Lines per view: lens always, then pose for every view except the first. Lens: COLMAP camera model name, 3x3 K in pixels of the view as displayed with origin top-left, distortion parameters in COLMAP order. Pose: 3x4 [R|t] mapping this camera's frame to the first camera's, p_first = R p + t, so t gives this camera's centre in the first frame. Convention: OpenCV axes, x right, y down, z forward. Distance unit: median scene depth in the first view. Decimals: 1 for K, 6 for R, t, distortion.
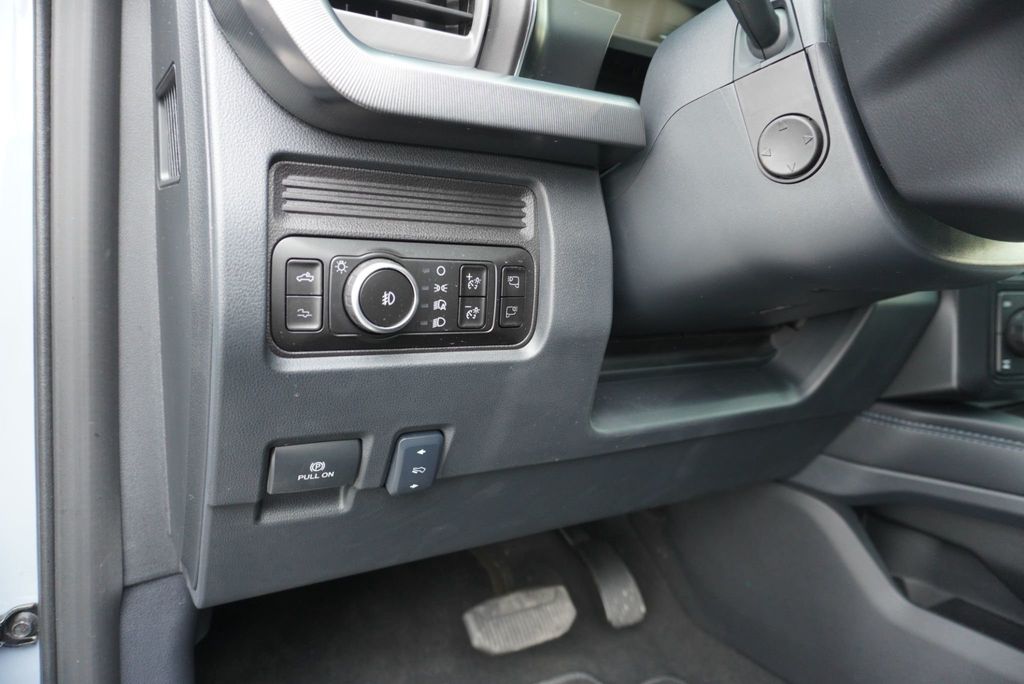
lens RADIAL K [[692.5, 0, 512.0], [0, 692.5, 342.0], [0, 0, 1]] dist [-0.041339, 0.003186]
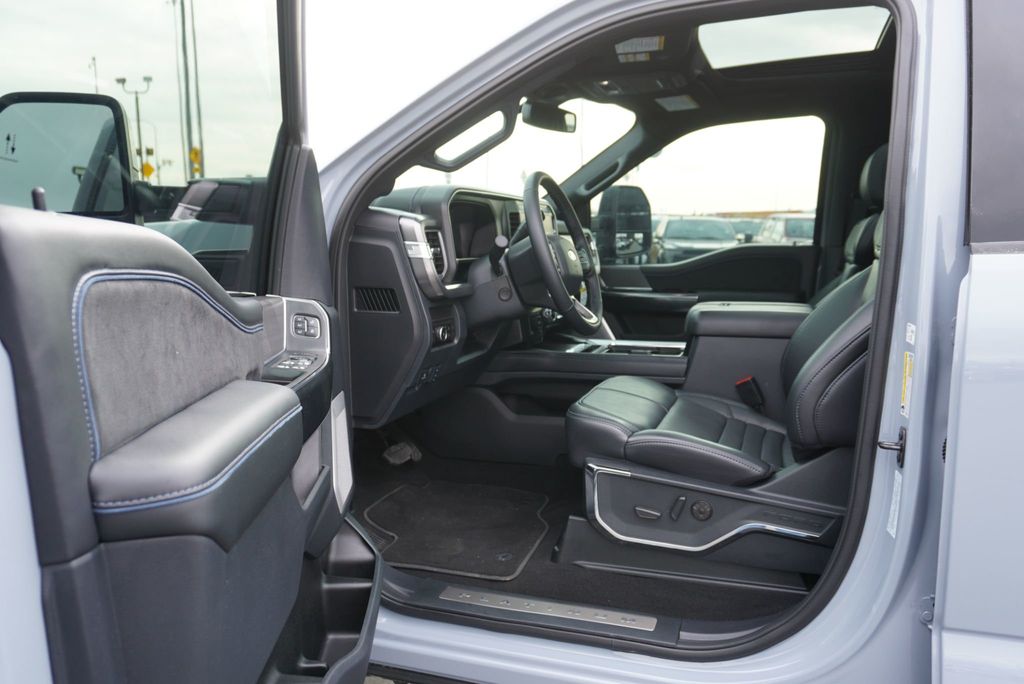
lens RADIAL K [[785.9, 0, 512.0], [0, 785.9, 342.0], [0, 0, 1]] dist [-0.006334, -0.002067]
pose [[0.763758, -0.129983, 0.632281, -1.882609], [0.133415, 0.990153, 0.042397, -0.104877], [-0.631565, 0.051975, 0.773579, -2.011265]]
